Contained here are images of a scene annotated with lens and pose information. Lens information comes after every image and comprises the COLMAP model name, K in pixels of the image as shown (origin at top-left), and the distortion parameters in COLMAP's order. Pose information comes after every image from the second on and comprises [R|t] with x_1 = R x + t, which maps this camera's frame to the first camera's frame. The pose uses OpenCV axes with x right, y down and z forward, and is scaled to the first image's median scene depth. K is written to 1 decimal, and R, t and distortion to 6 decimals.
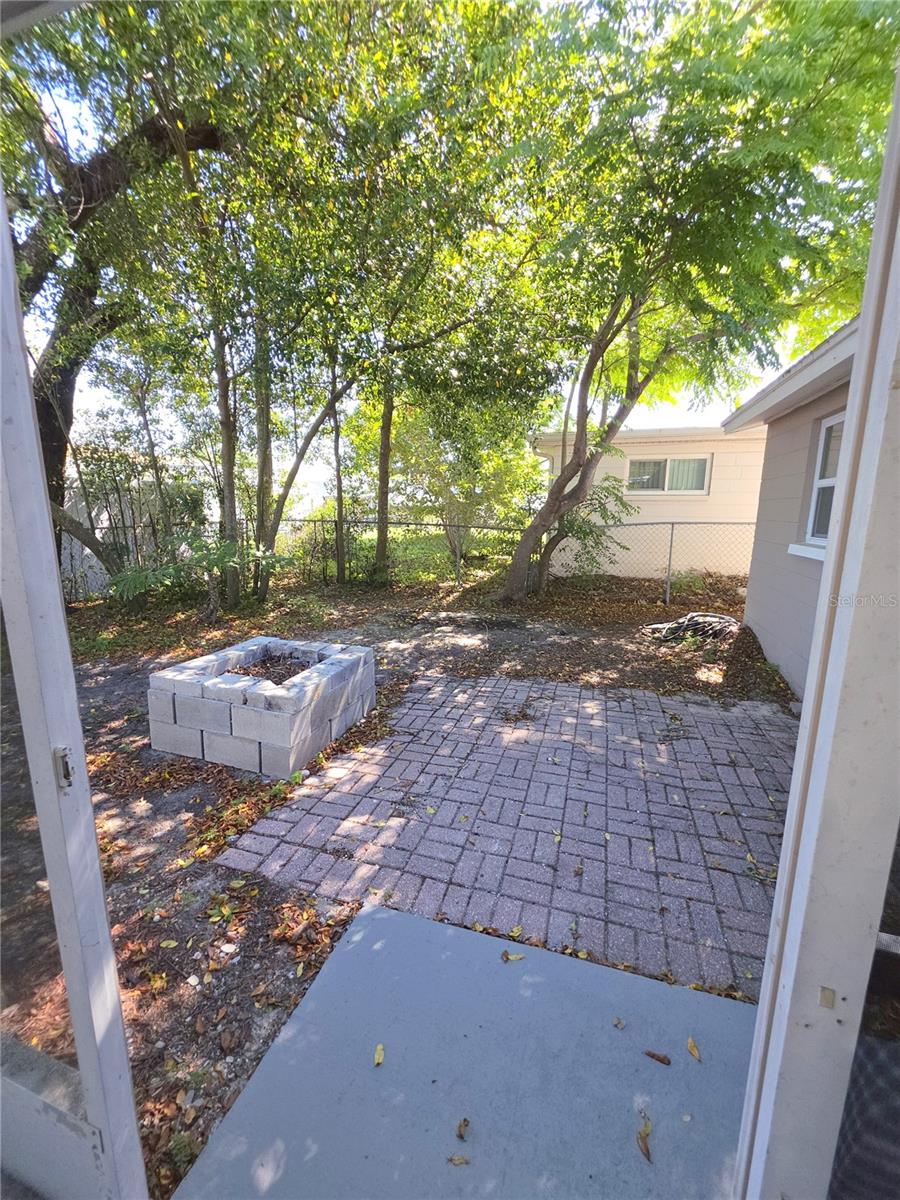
lens RADIAL K [[479.4, 0, 452.1], [0, 479.4, 594.8], [0, 0, 1]] dist [0.001215, 0.000397]
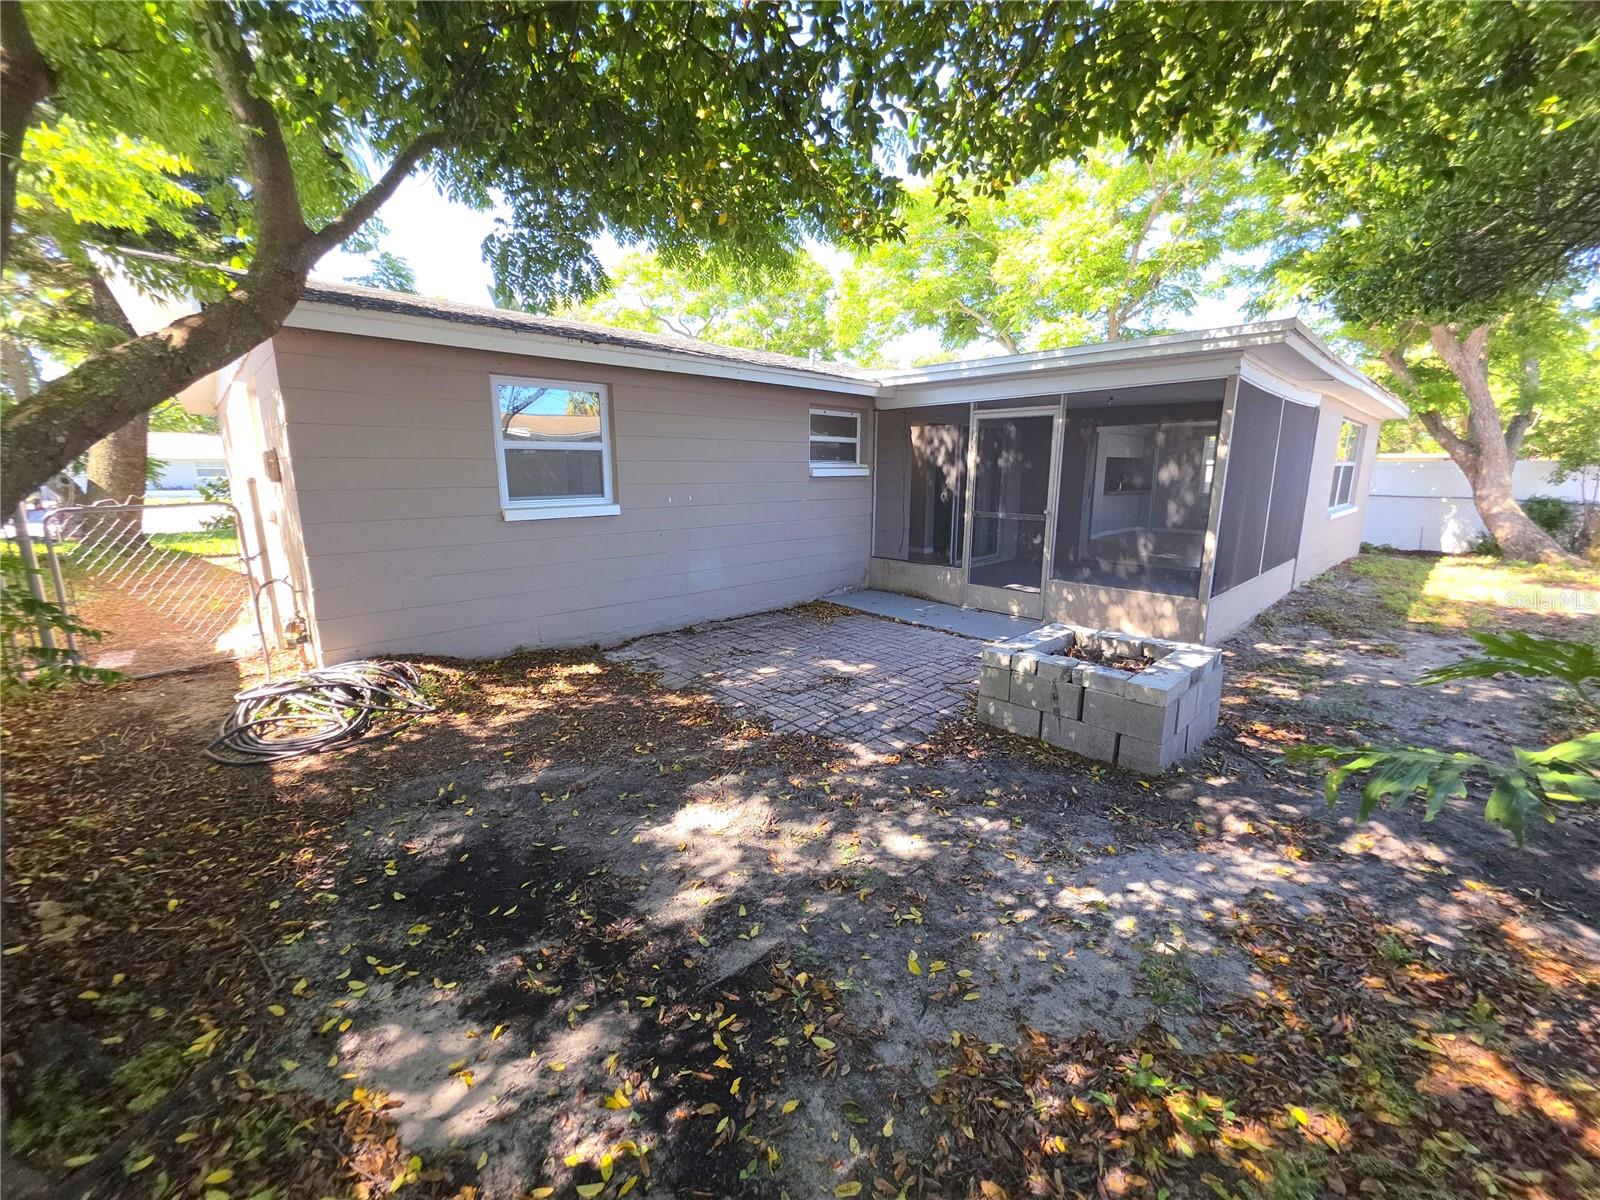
lens RADIAL K [[639.2, 0, 800.0], [0, 639.2, 600.0], [0, 0, 1]] dist [0.001215, 0.000397]
pose [[-0.878992, -0.102637, 0.465659, -0.374907], [0.076346, 0.933669, 0.349905, -0.354529], [-0.470685, 0.343115, -0.812852, 1.939303]]
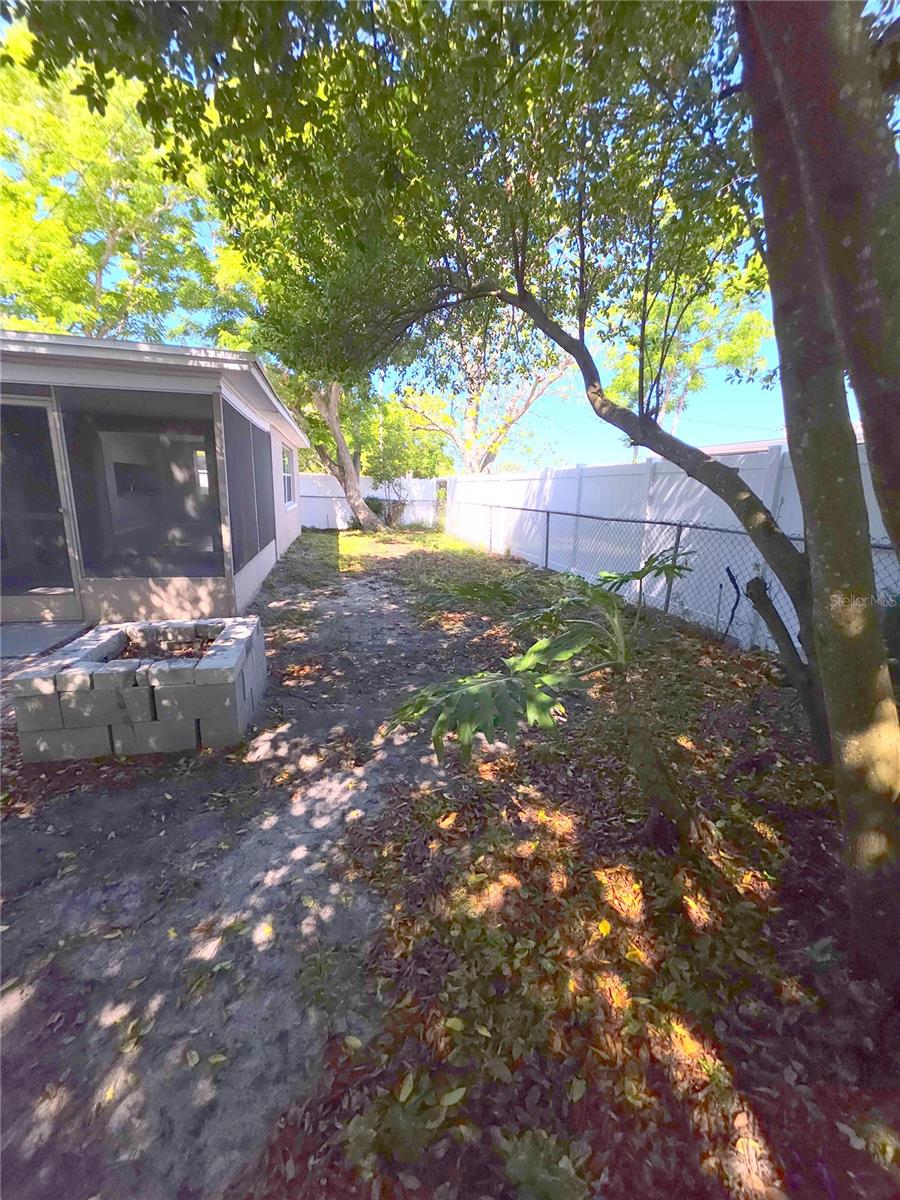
lens RADIAL K [[479.4, 0, 452.1], [0, 479.4, 594.8], [0, 0, 1]] dist [0.001215, 0.000397]
pose [[-0.853897, 0.082753, -0.513820, -0.341021], [-0.124383, 0.926218, 0.355878, -0.293777], [0.505360, 0.367794, -0.780602, 1.723533]]
